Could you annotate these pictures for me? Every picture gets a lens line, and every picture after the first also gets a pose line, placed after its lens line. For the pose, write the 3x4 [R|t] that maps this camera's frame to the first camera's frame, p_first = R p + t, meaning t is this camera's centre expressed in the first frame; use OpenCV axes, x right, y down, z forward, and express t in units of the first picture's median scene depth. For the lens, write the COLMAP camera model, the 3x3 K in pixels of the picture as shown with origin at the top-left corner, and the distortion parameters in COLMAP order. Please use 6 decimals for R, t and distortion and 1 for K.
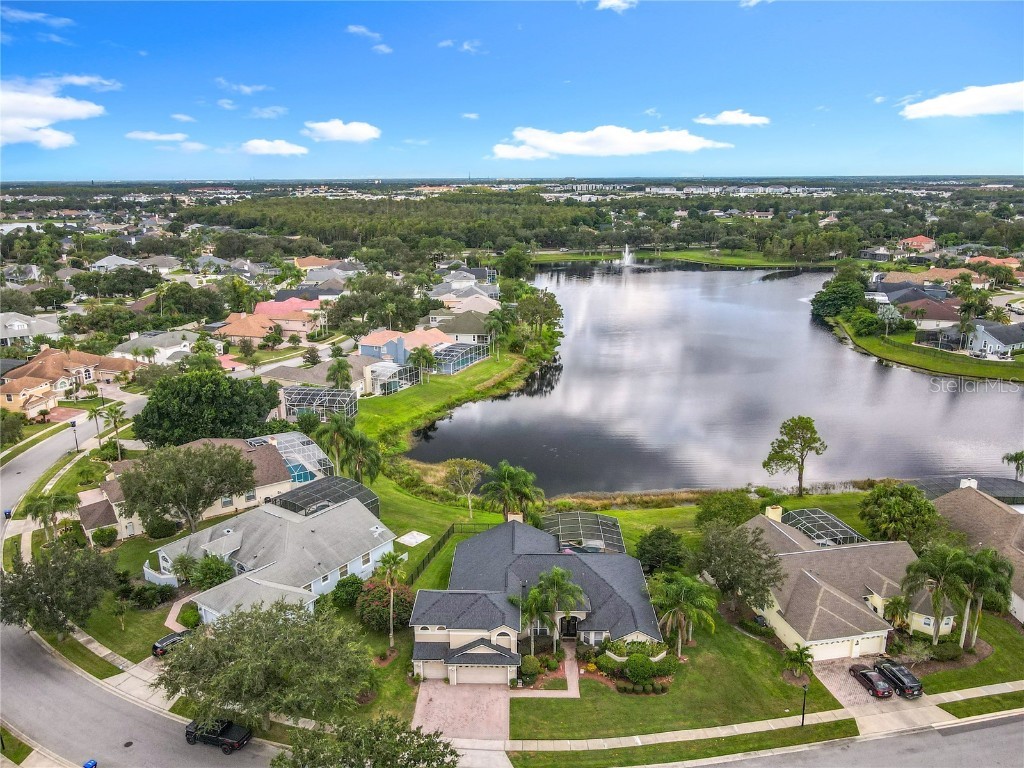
lens RADIAL K [[759.7, 0, 508.8], [0, 759.7, 407.2], [0, 0, 1]] dist [-0.000680, 0.005397]
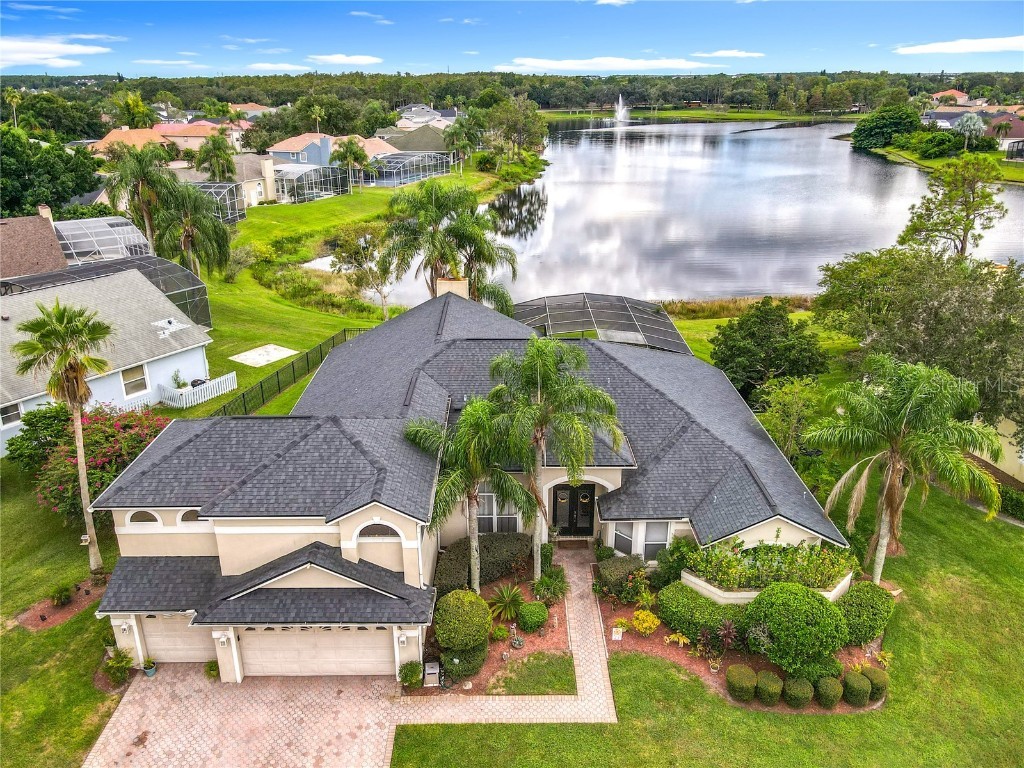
lens RADIAL K [[752.1, 0, 504.6], [0, 752.1, 383.6], [0, 0, 1]] dist [0.010148, 0.007374]
pose [[0.999839, -0.011459, 0.013794, 0.041679], [0.010182, 0.995945, 0.089388, 0.201450], [-0.014762, -0.089233, 0.995901, 0.662696]]
